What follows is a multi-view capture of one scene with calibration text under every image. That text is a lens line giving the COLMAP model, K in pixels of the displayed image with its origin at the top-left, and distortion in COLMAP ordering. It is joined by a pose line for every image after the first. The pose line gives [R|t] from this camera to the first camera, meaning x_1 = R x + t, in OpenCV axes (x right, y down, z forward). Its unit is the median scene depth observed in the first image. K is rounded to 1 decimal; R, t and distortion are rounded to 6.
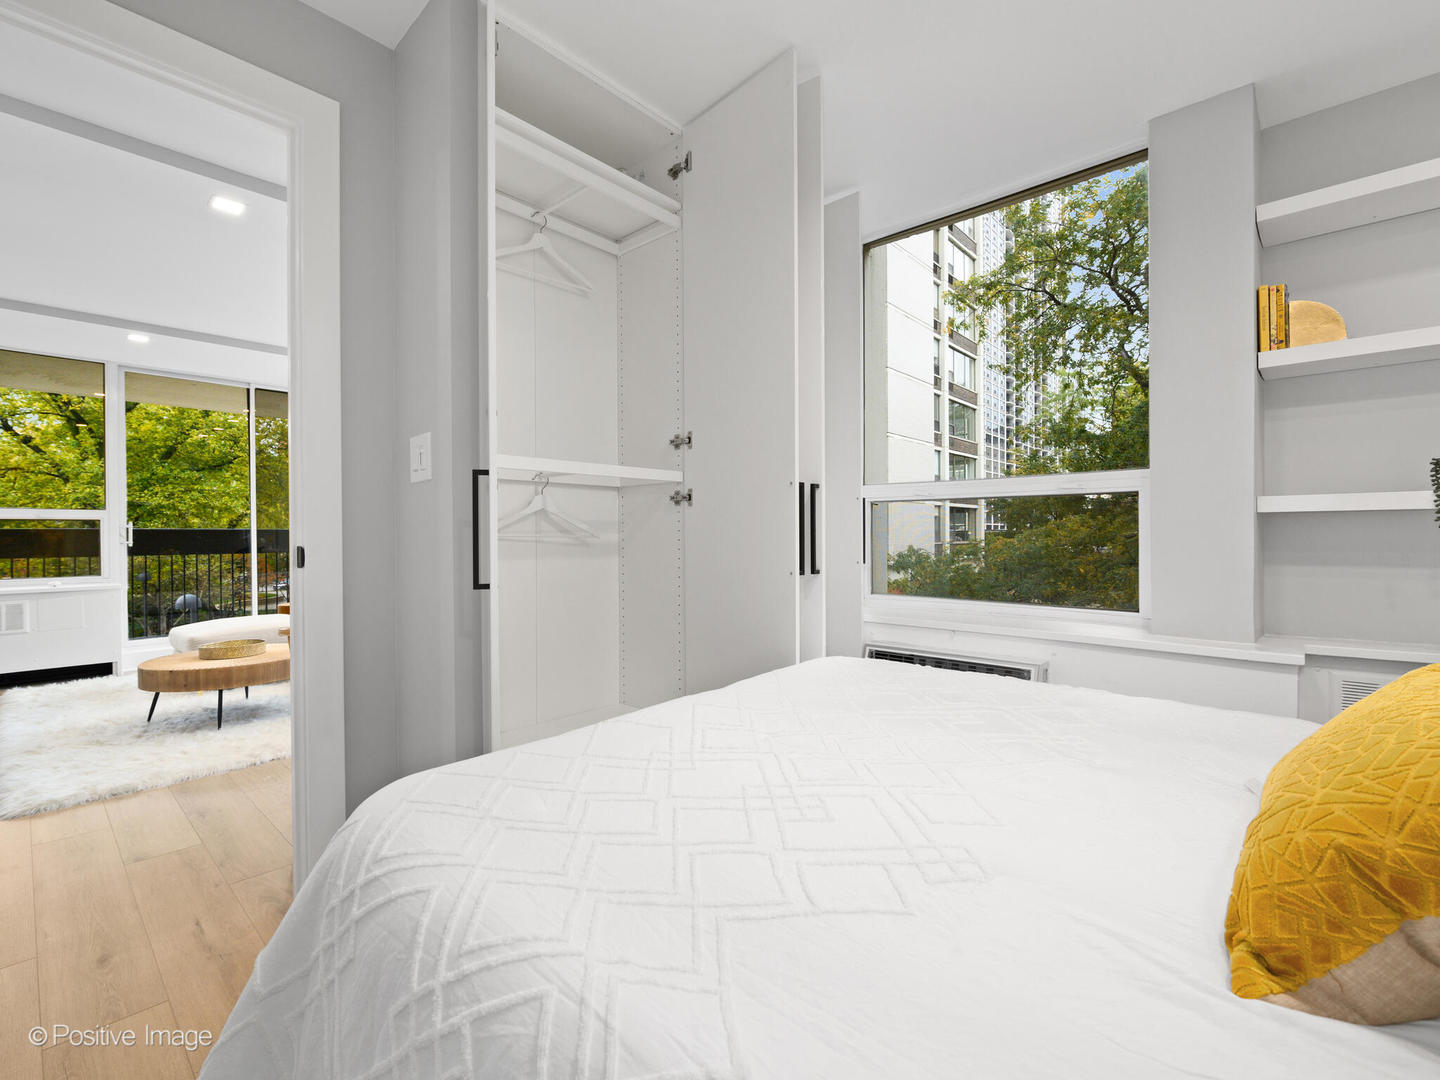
lens RADIAL K [[652.2, 0, 725.9], [0, 652.2, 544.9], [0, 0, 1]] dist [-0.002476, -0.000679]
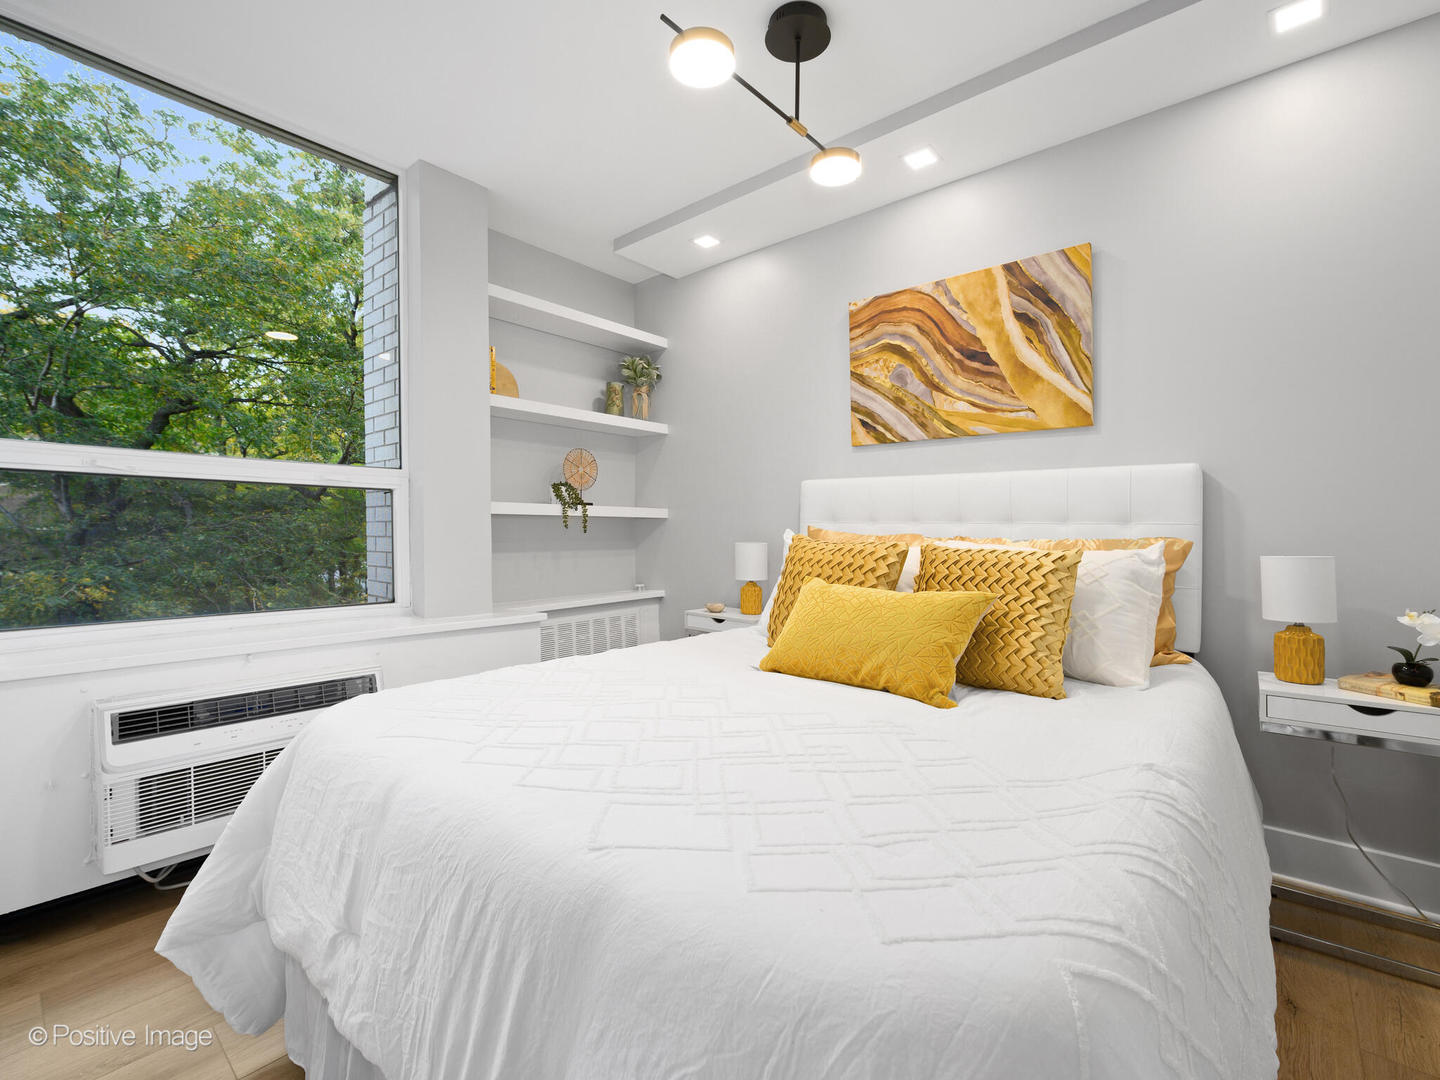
lens RADIAL K [[652.2, 0, 725.9], [0, 652.2, 544.9], [0, 0, 1]] dist [-0.002476, -0.000679]
pose [[-0.032284, -0.019691, 0.999285, -0.540632], [0.011801, 0.999729, 0.020081, -0.010032], [-0.999409, 0.012441, -0.032043, 0.567320]]
